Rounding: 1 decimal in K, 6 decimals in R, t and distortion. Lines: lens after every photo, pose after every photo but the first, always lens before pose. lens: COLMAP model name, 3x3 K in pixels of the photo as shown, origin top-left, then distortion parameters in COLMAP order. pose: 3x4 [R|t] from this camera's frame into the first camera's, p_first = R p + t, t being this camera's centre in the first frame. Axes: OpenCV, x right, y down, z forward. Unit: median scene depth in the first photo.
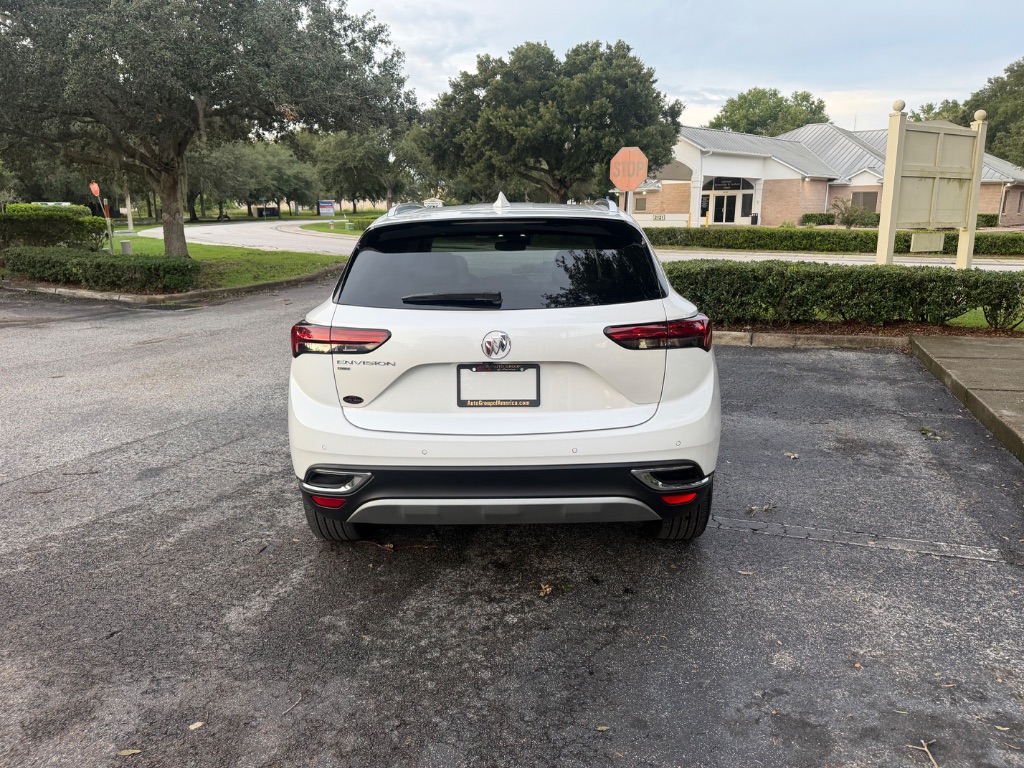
lens RADIAL K [[718.1, 0, 510.9], [0, 718.1, 381.6], [0, 0, 1]] dist [0.036597, -0.050926]
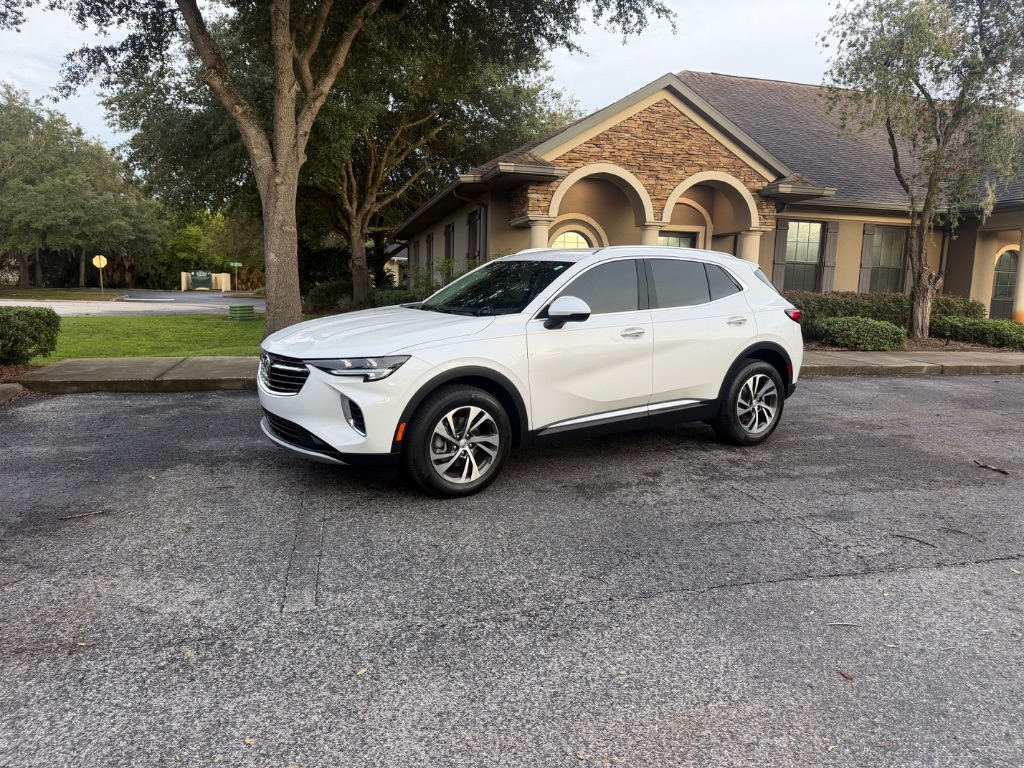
lens RADIAL K [[718.1, 0, 518.6], [0, 718.1, 384.9], [0, 0, 1]] dist [0.036597, -0.050926]
pose [[-0.567676, -0.120829, 0.814337, -0.158232], [0.159285, 0.954358, 0.252643, -0.053592], [-0.807696, 0.273132, -0.522520, 0.280204]]
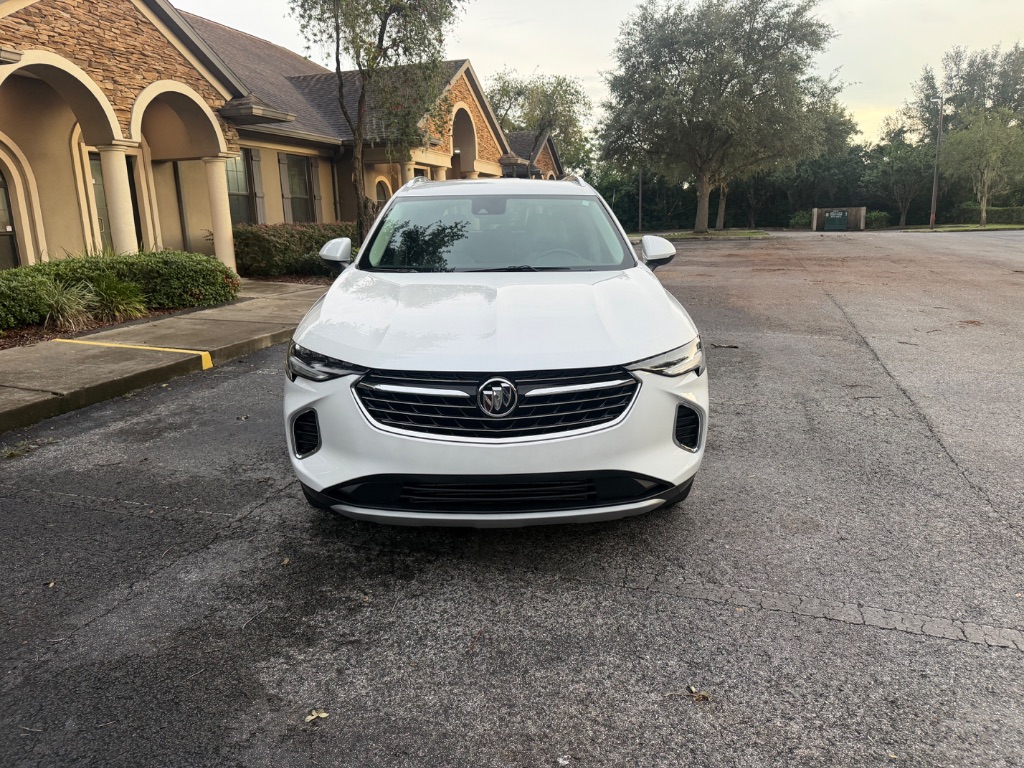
lens RADIAL K [[718.1, 0, 519.5], [0, 718.1, 388.1], [0, 0, 1]] dist [0.036597, -0.050926]
pose [[-0.998220, 0.039500, -0.044680, 0.003800], [0.015929, 0.898580, 0.438520, -0.065554], [0.057470, 0.437027, -0.897610, 0.318834]]
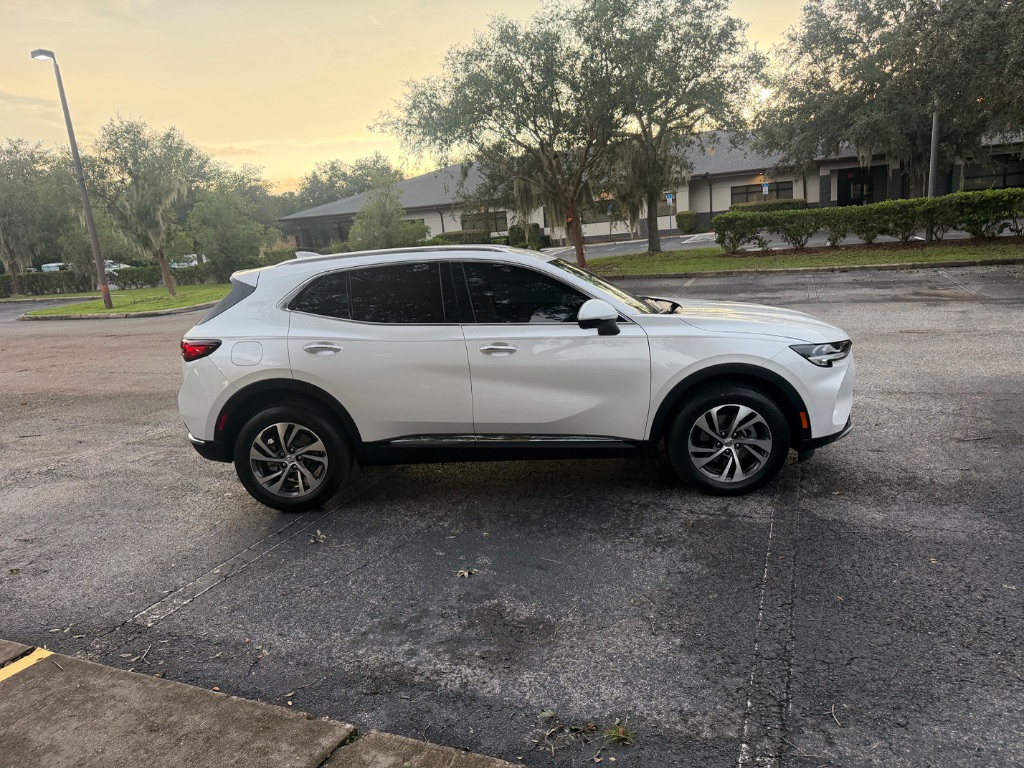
lens RADIAL K [[718.1, 0, 511.2], [0, 718.1, 378.9], [0, 0, 1]] dist [0.036597, -0.050926]
pose [[-0.028134, 0.210412, -0.977208, 0.178194], [-0.143267, 0.966653, 0.212264, -0.044007], [0.989284, 0.145974, 0.002949, 0.163701]]
